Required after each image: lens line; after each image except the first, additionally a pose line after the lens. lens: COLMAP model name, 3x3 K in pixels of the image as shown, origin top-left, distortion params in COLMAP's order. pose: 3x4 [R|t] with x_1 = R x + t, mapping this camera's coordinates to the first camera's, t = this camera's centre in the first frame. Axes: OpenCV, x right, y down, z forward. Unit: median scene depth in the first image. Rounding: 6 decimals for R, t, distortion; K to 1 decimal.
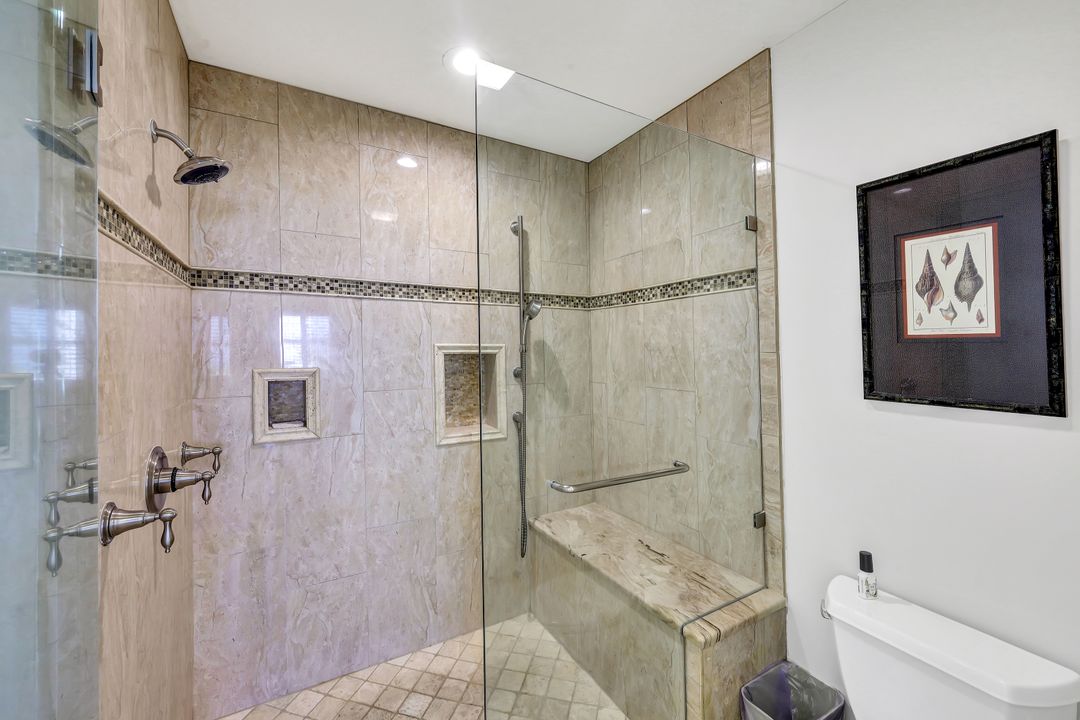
lens RADIAL K [[438.0, 0, 540.7], [0, 438.0, 355.9], [0, 0, 1]] dist [0.004392, -0.000572]
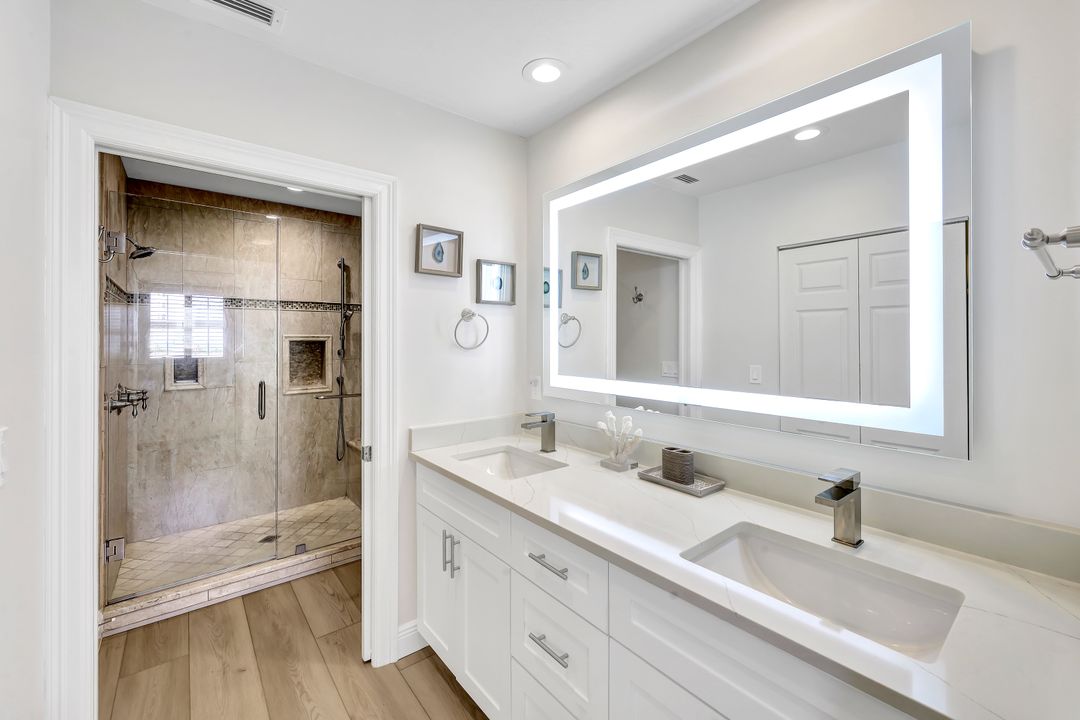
lens RADIAL K [[438.0, 0, 538.7], [0, 438.0, 335.5], [0, 0, 1]] dist [0.004392, -0.000572]
pose [[0.985737, 0.006520, 0.168169, 0.493544], [-0.004695, 0.999926, -0.011247, -0.011131], [-0.168230, 0.010297, 0.985694, -0.924081]]
